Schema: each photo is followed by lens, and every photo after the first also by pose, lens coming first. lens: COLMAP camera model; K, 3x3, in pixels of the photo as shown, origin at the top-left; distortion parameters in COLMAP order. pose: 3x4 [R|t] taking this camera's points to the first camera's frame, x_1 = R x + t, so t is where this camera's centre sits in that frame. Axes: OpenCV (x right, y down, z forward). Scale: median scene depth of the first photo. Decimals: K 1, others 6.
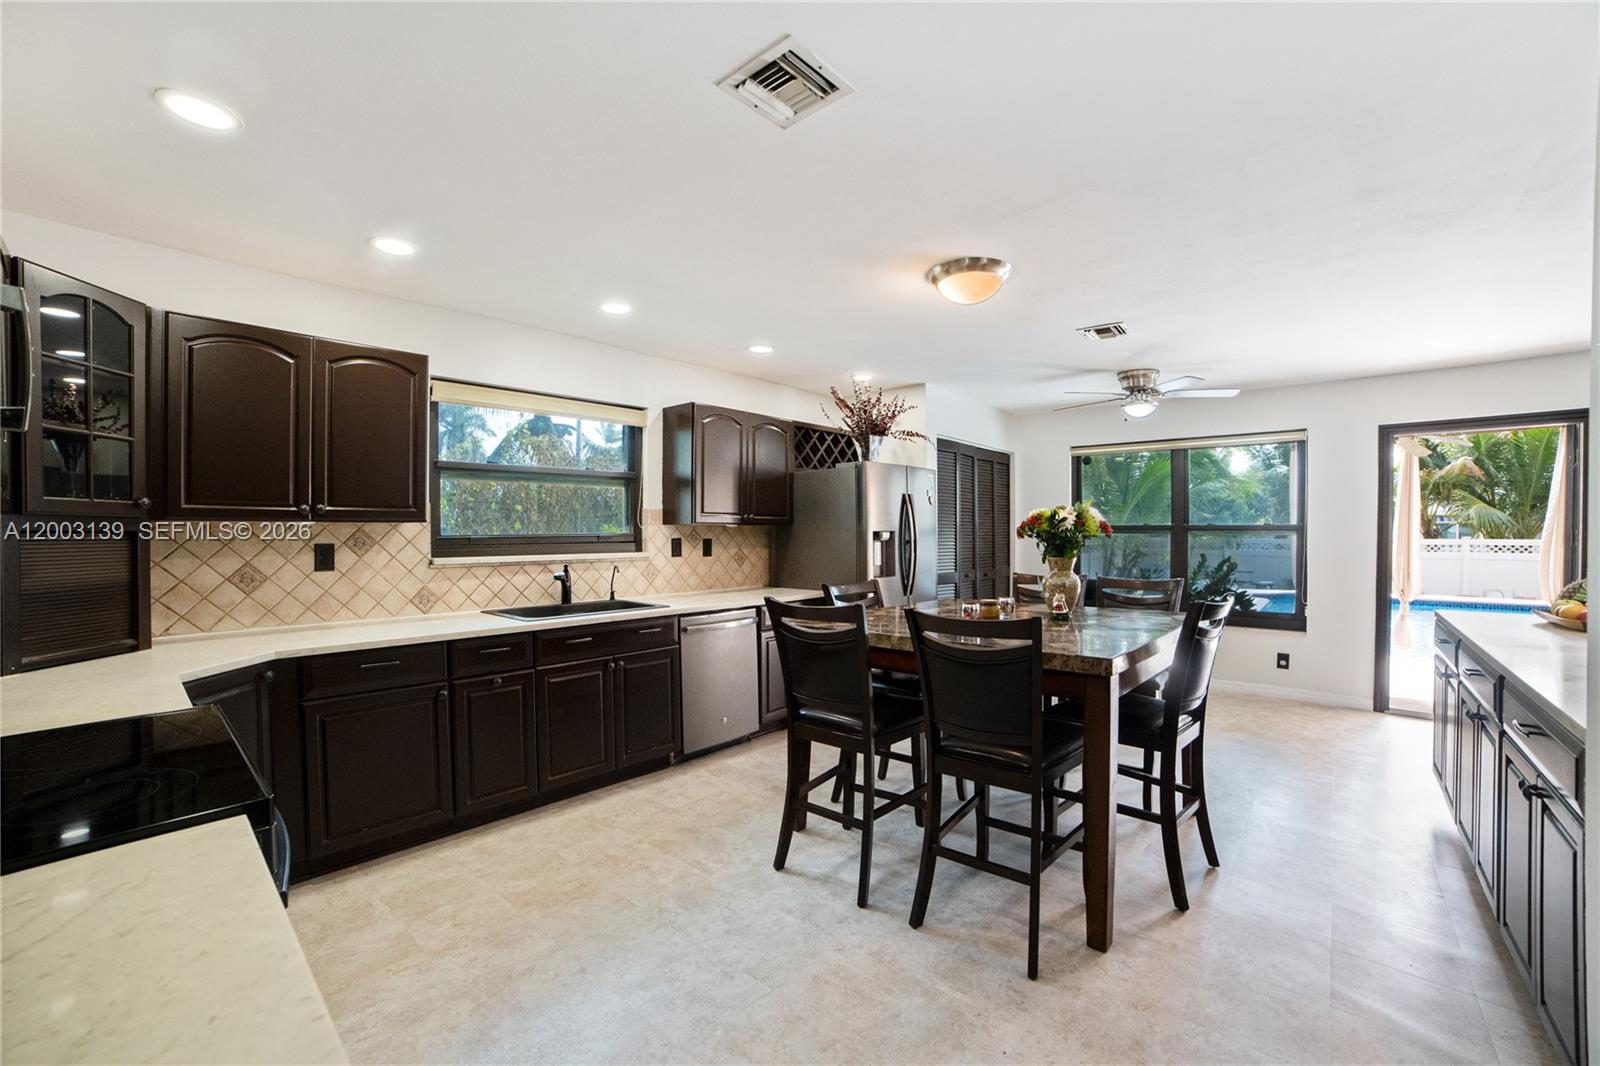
lens RADIAL K [[659.7, 0, 804.6], [0, 659.7, 536.9], [0, 0, 1]] dist [-0.103485, 0.034874]
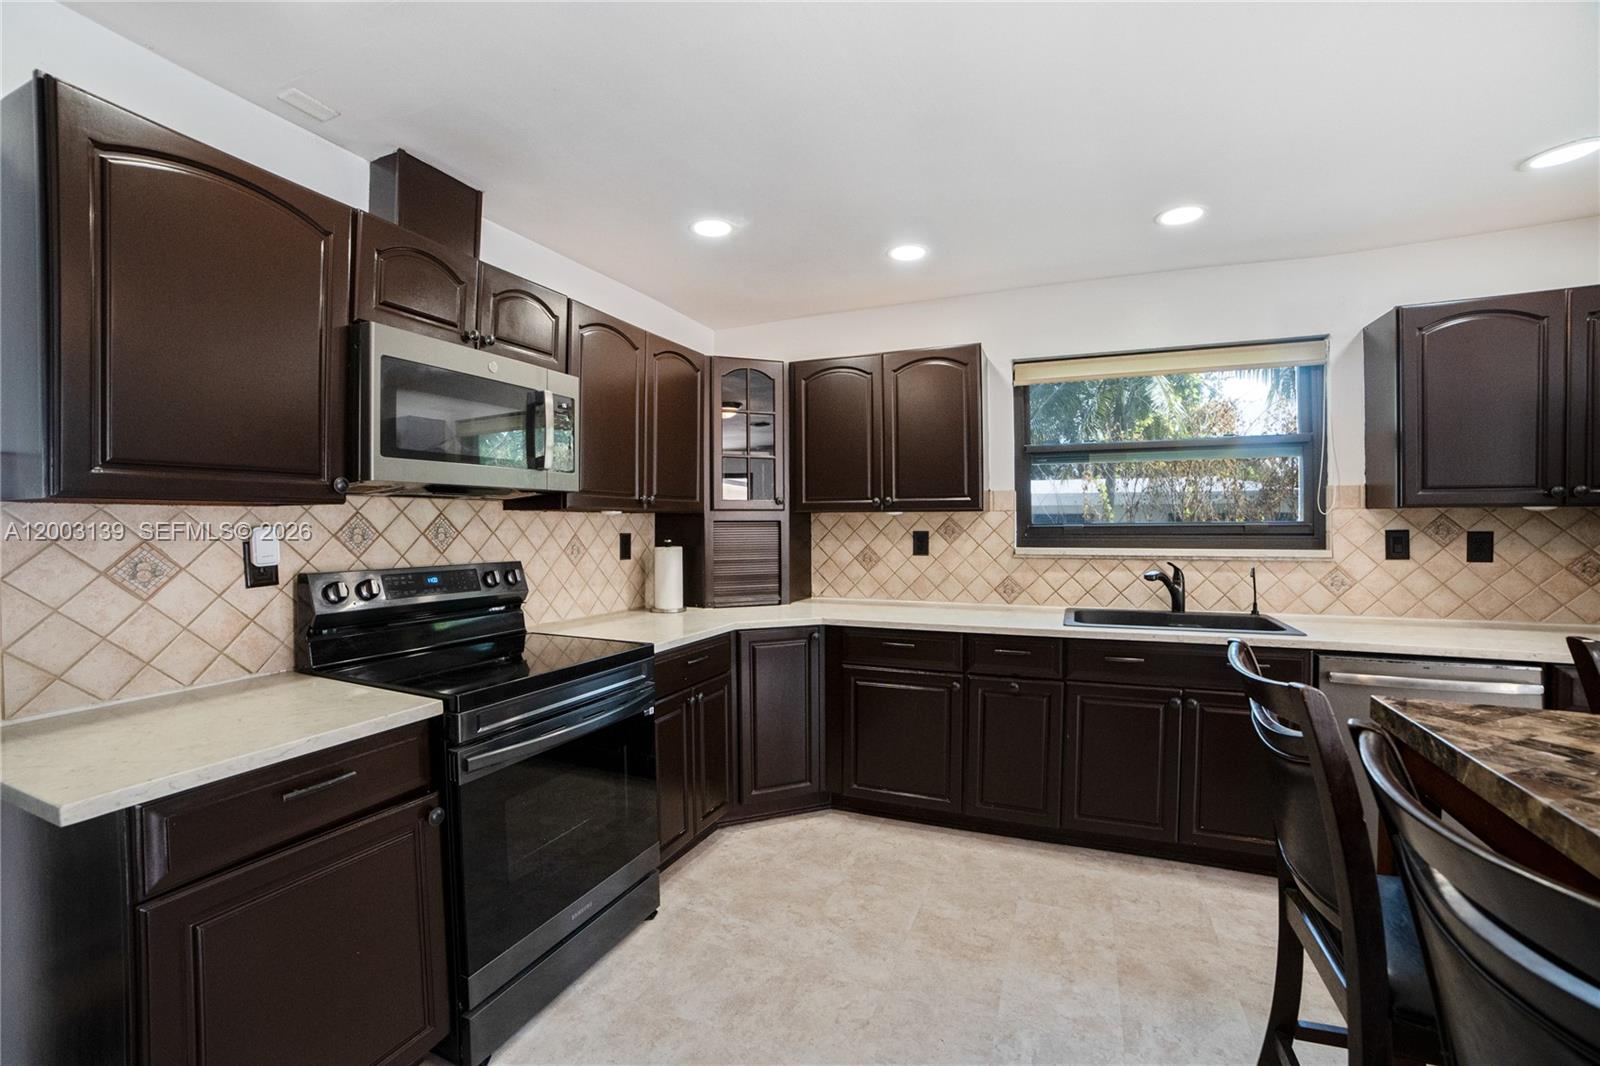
lens RADIAL K [[659.7, 0, 804.6], [0, 659.7, 536.9], [0, 0, 1]] dist [-0.103485, 0.034874]
pose [[0.299134, 0.020360, -0.953994, 0.255144], [-0.003247, 0.999788, 0.020319, -0.001568], [0.954206, -0.002981, 0.299137, 0.385504]]
